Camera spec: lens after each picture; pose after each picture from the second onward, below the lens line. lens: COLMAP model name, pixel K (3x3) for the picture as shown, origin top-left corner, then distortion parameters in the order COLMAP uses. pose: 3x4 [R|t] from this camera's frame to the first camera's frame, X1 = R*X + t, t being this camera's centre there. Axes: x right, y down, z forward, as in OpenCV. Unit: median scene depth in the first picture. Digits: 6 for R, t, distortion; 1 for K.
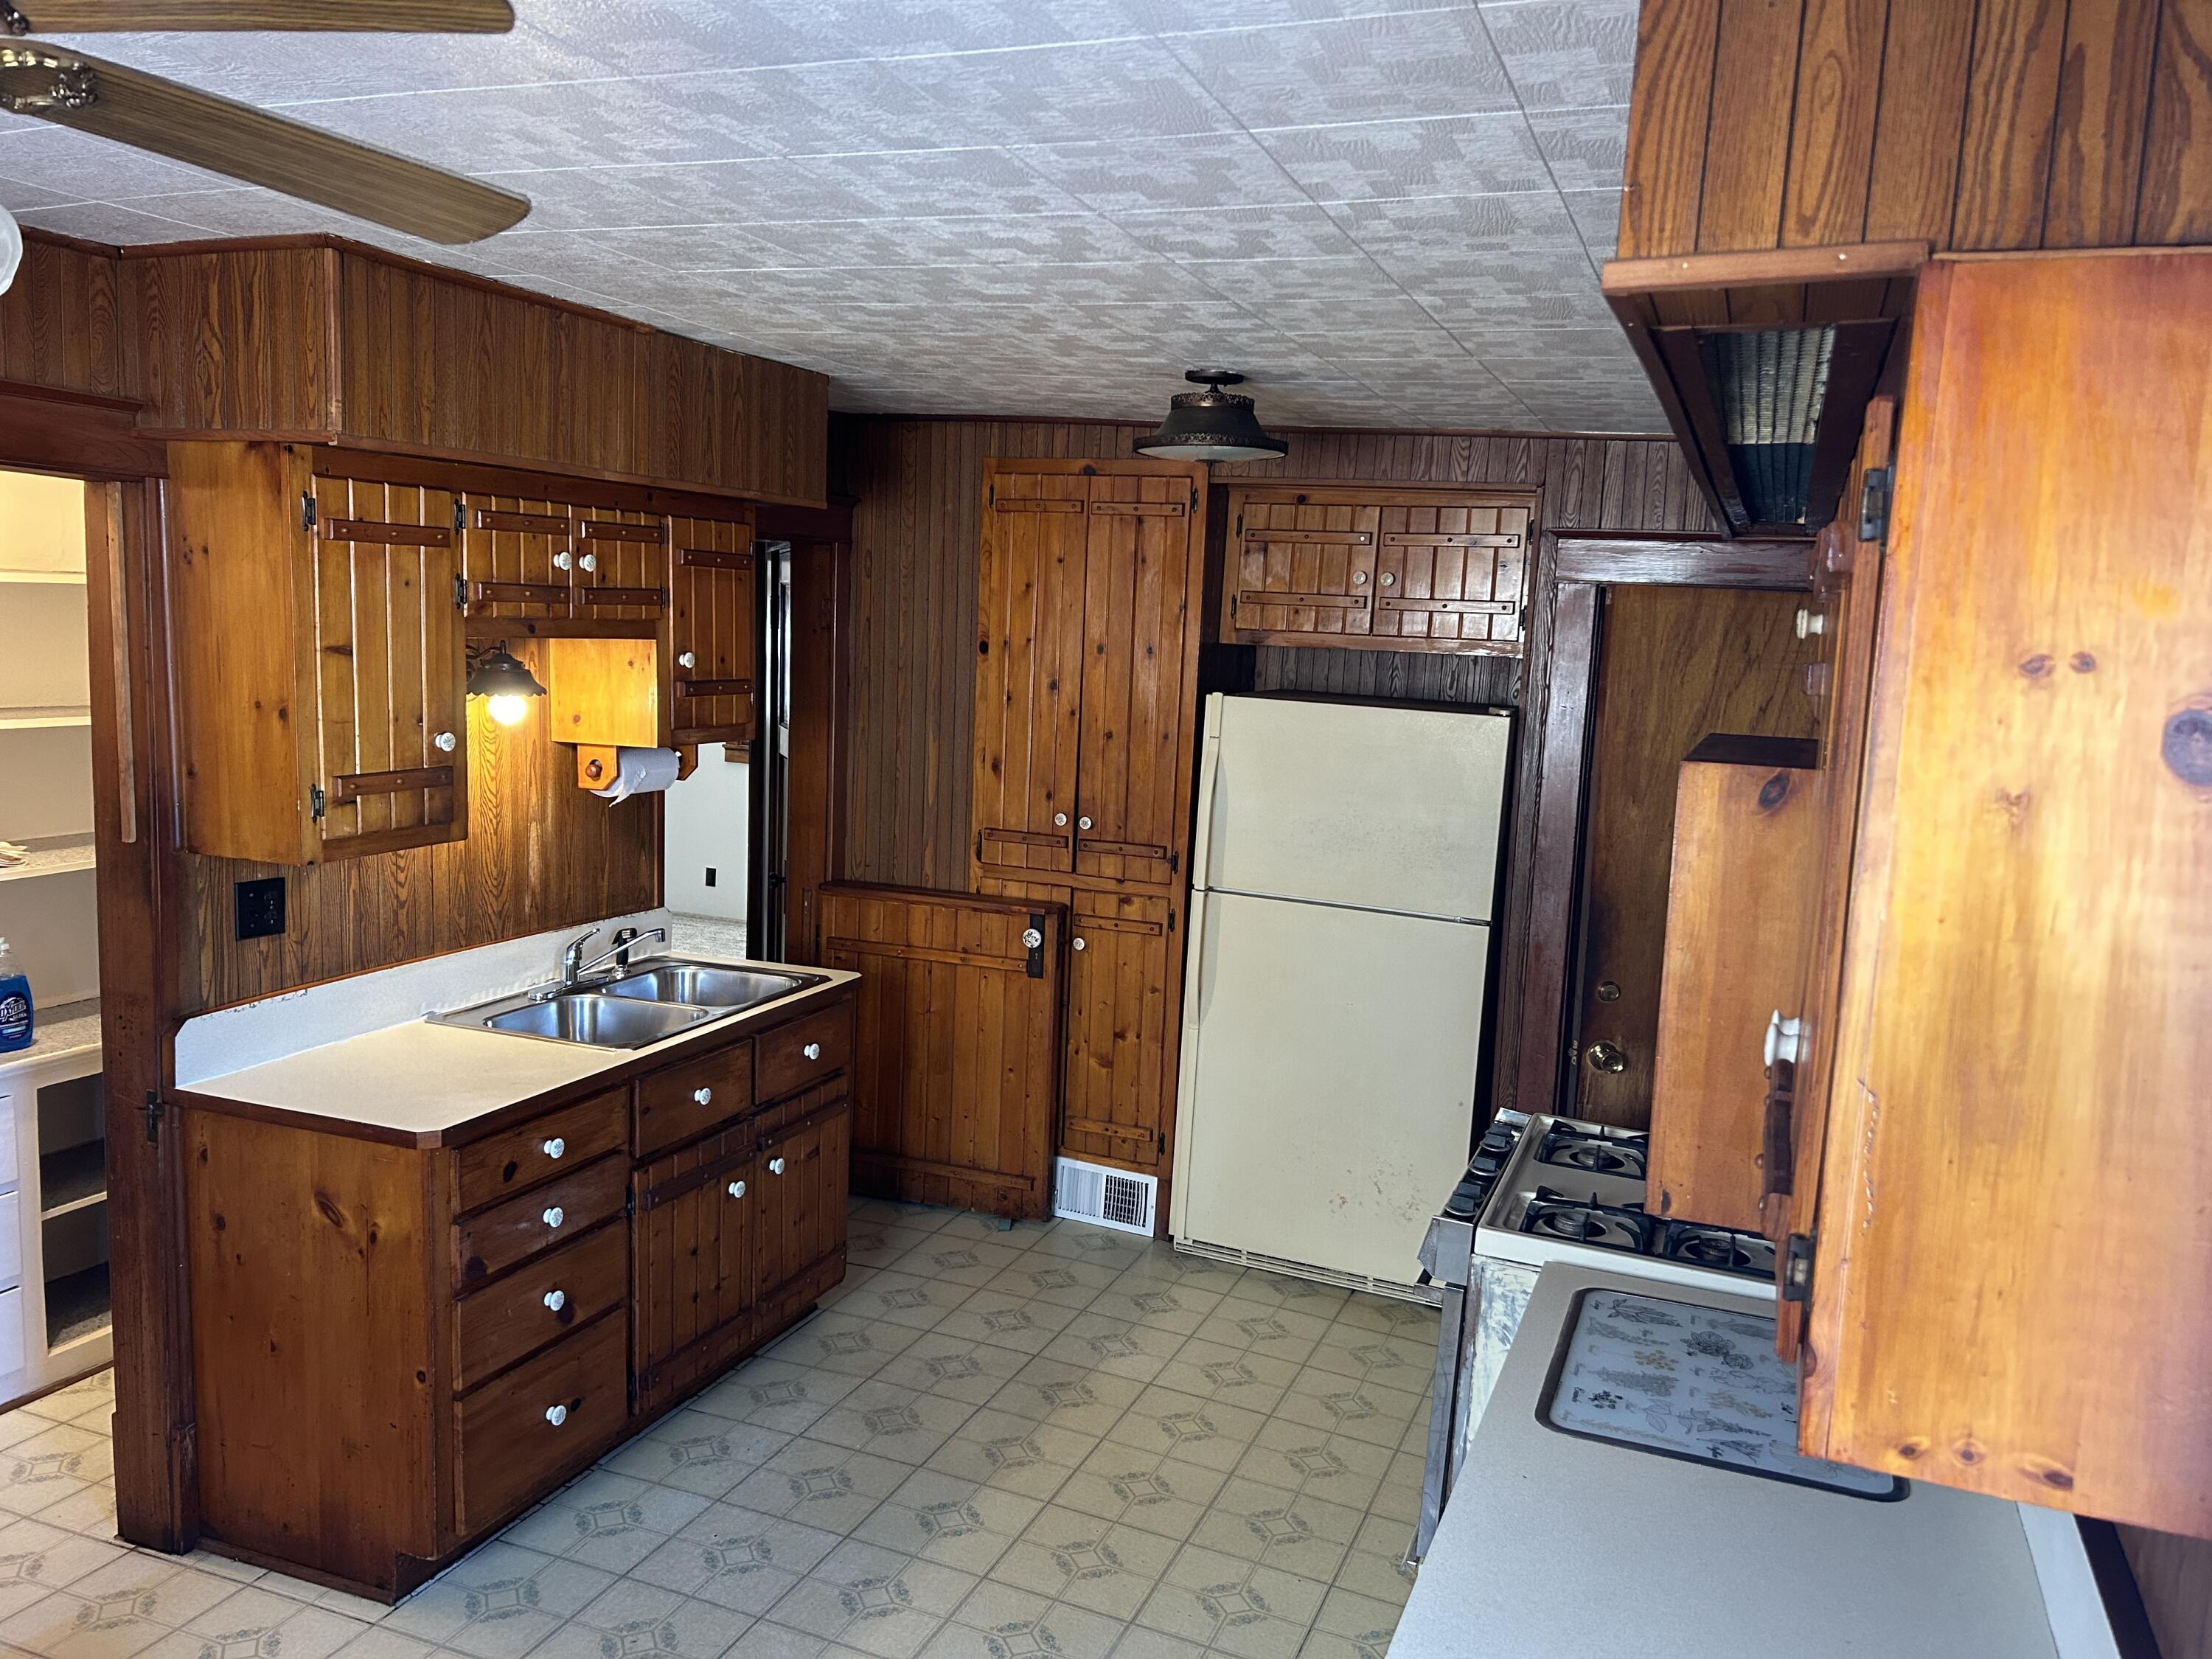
lens RADIAL K [[1673.5, 0, 1102.7], [0, 1673.5, 829.5], [0, 0, 1]] dist [0.032101, -0.022025]
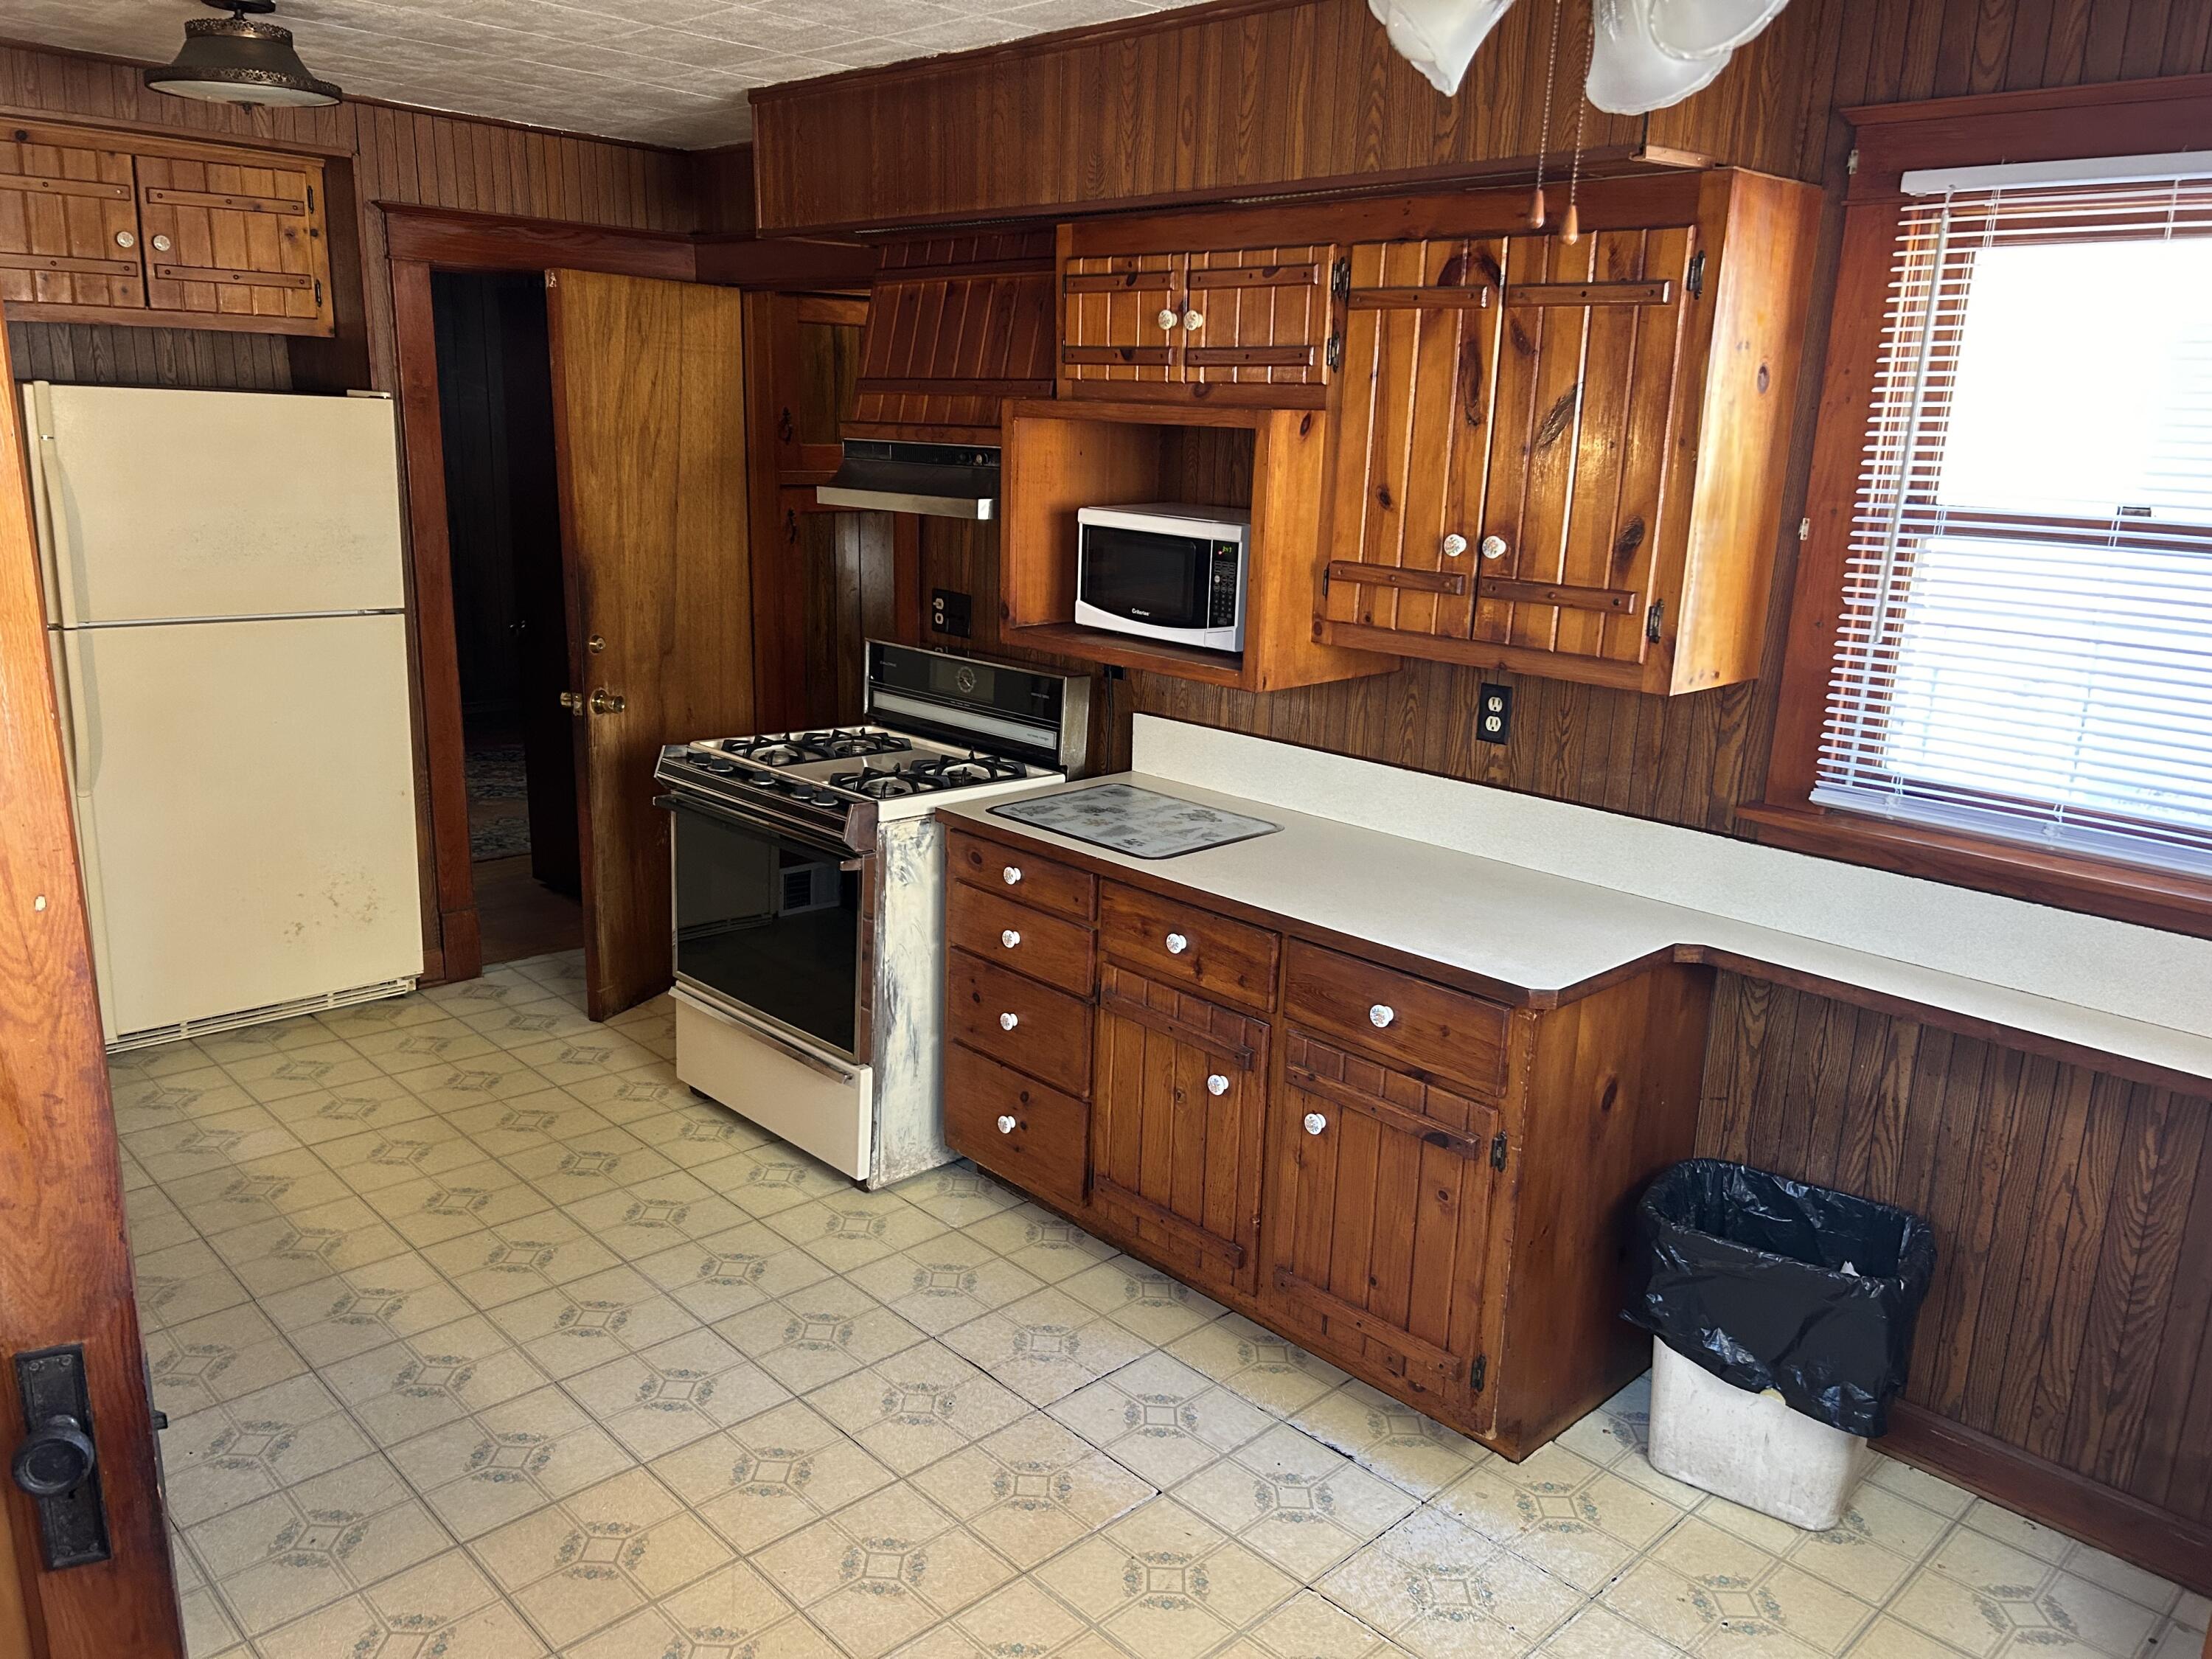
lens RADIAL K [[1673.5, 0, 1104.1], [0, 1673.5, 828.0], [0, 0, 1]] dist [0.032101, -0.022025]
pose [[0.404744, -0.262516, 0.875938, -0.531393], [0.094879, 0.964792, 0.245304, -0.026766], [-0.909495, -0.016177, 0.415401, 0.196657]]
